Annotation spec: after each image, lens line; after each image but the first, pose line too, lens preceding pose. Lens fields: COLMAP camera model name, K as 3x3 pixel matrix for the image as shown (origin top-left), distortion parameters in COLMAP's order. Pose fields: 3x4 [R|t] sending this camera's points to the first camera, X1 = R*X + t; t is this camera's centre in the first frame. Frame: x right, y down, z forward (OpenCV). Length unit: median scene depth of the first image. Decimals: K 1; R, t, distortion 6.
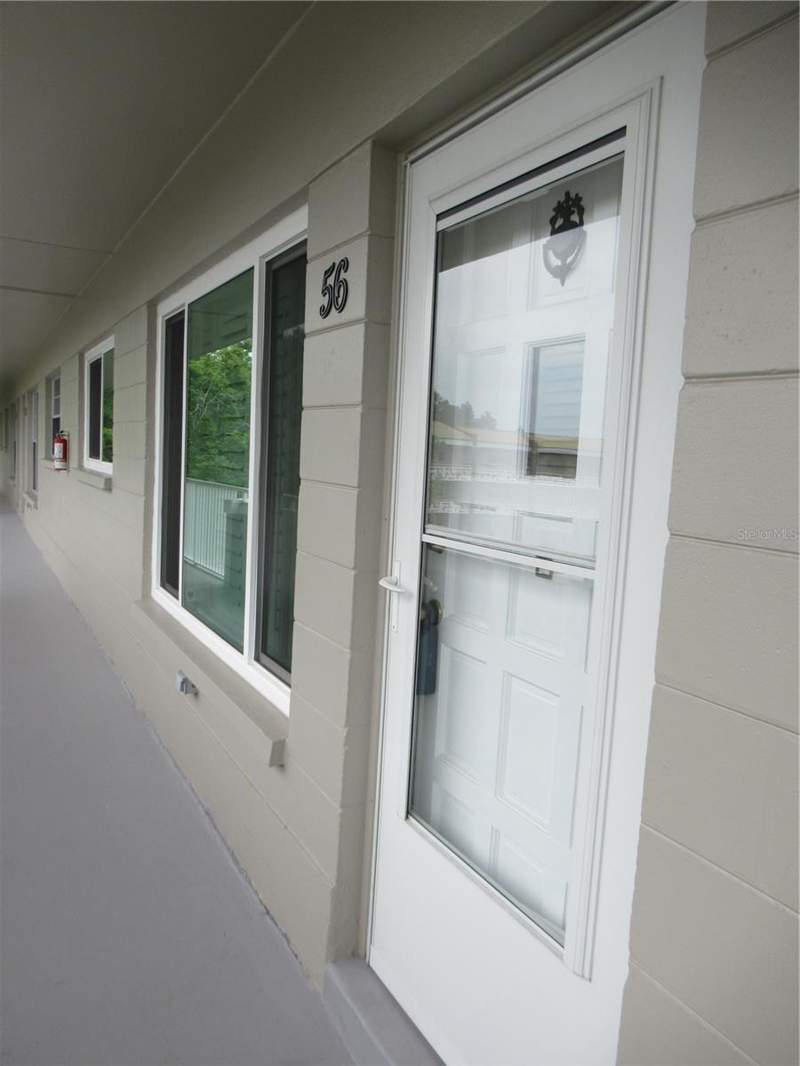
lens RADIAL K [[765.6, 0, 399.9], [0, 765.6, 529.3], [0, 0, 1]] dist [-0.001805, 0.000365]
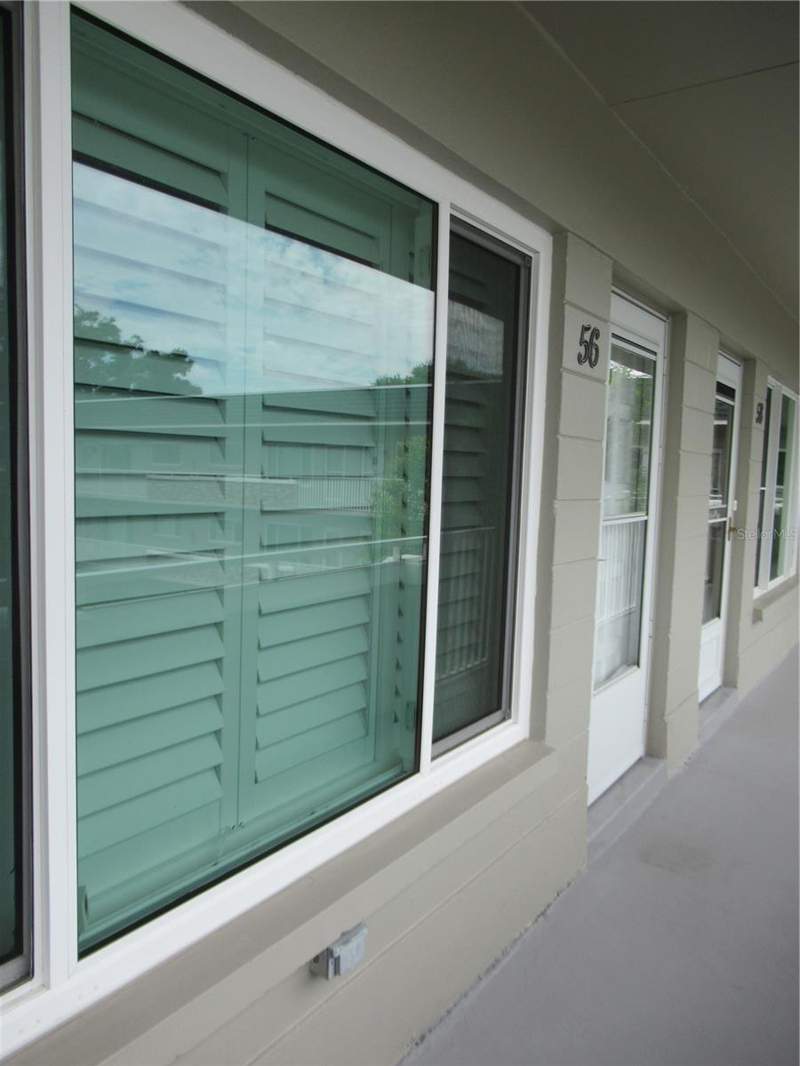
lens RADIAL K [[765.6, 0, 399.5], [0, 765.6, 534.6], [0, 0, 1]] dist [-0.001805, 0.000365]
pose [[-0.424944, -0.145278, 0.893486, -1.041782], [0.034287, 0.983746, 0.176261, -0.223826], [-0.904570, 0.105536, -0.413056, 1.700479]]
